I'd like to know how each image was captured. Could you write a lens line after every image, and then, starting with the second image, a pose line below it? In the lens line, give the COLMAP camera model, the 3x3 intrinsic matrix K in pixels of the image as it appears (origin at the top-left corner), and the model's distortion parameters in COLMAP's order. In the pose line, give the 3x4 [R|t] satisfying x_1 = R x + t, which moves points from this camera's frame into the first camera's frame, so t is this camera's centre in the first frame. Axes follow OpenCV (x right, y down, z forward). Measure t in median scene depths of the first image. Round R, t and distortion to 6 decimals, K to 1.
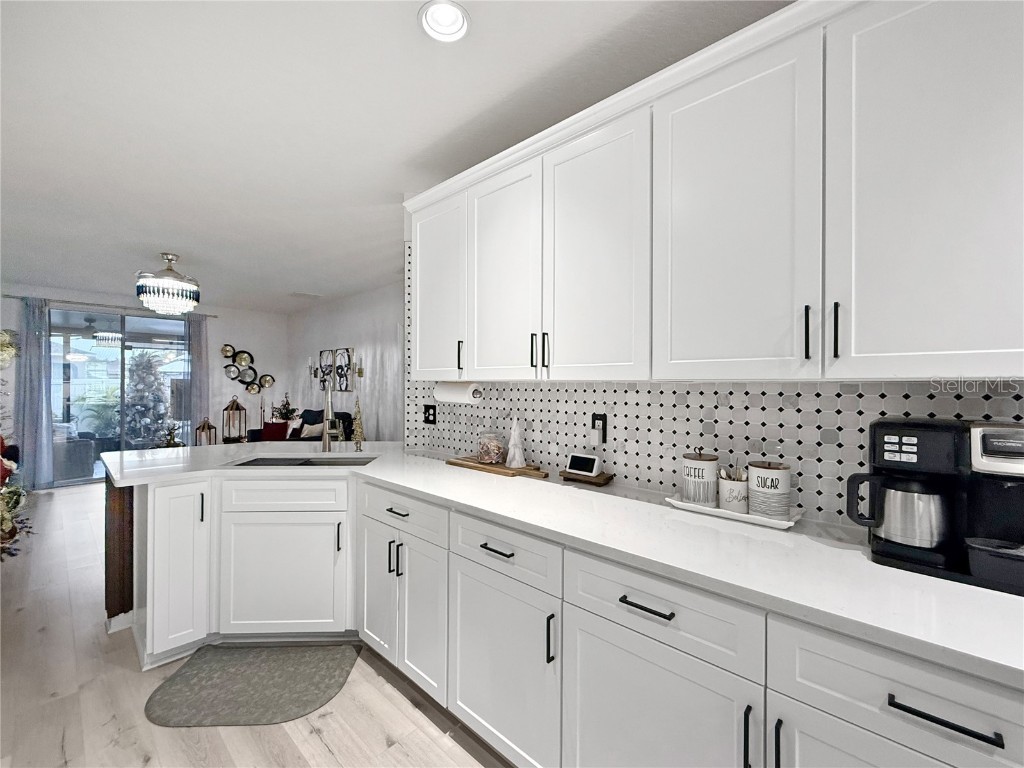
lens RADIAL K [[433.9, 0, 512.0], [0, 433.9, 384.0], [0, 0, 1]] dist [-0.001426, 0.000018]
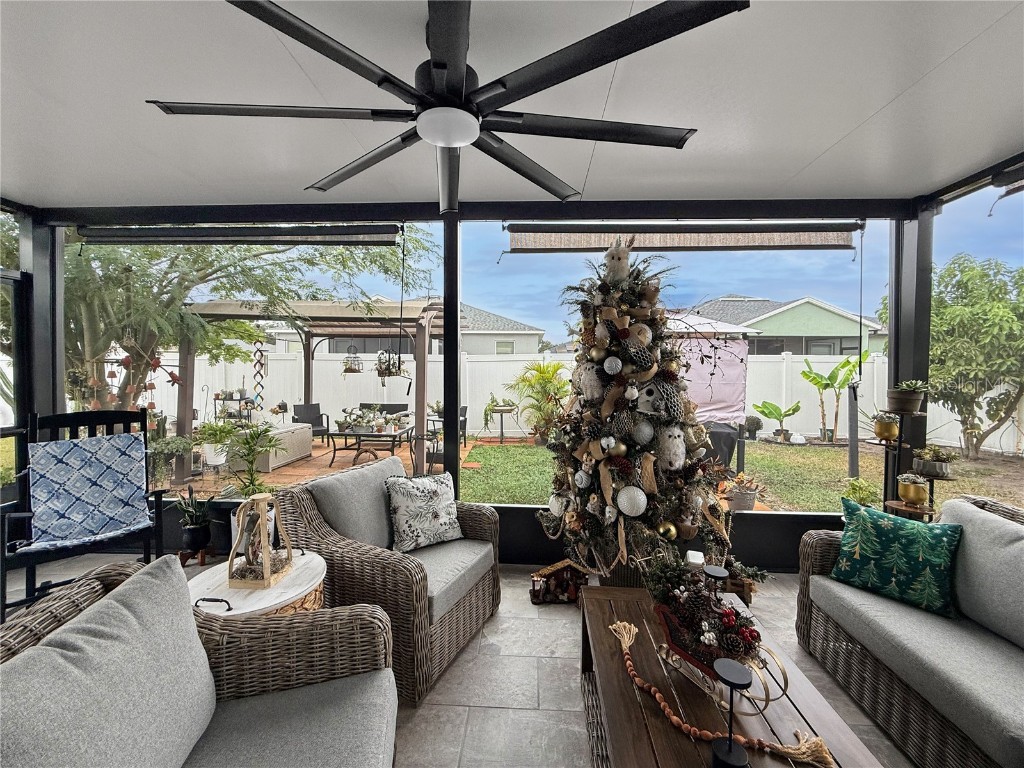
lens RADIAL K [[410.6, 0, 516.6], [0, 410.6, 383.2], [0, 0, 1]] dist [-0.000279, -0.000037]
pose [[0.650744, 0.030863, -0.758669, -0.884576], [-0.001450, 0.999222, 0.039405, 0.009279], [0.759295, -0.024543, 0.650283, 0.990086]]
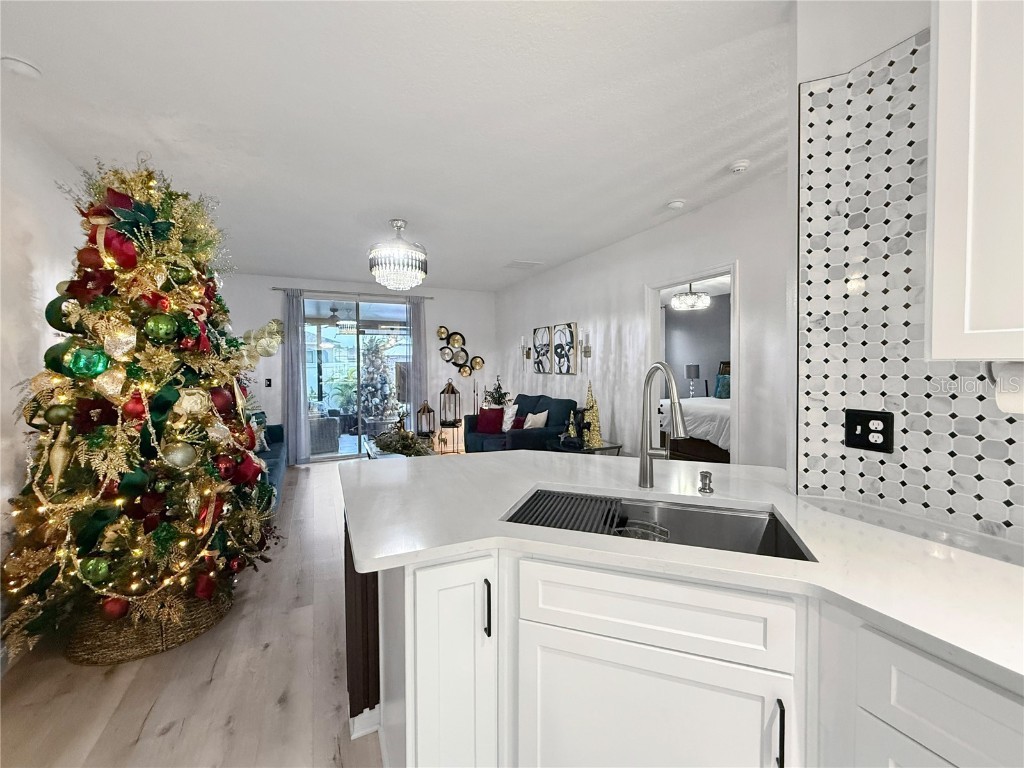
lens RADIAL K [[426.9, 0, 512.0], [0, 426.9, 376.3], [0, 0, 1]] dist [-0.000789, -0.000175]
pose [[0.926809, 0.001284, -0.375531, -0.153242], [0.009583, 0.999588, 0.027068, -0.002678], [0.375411, -0.028685, 0.926415, 0.167960]]
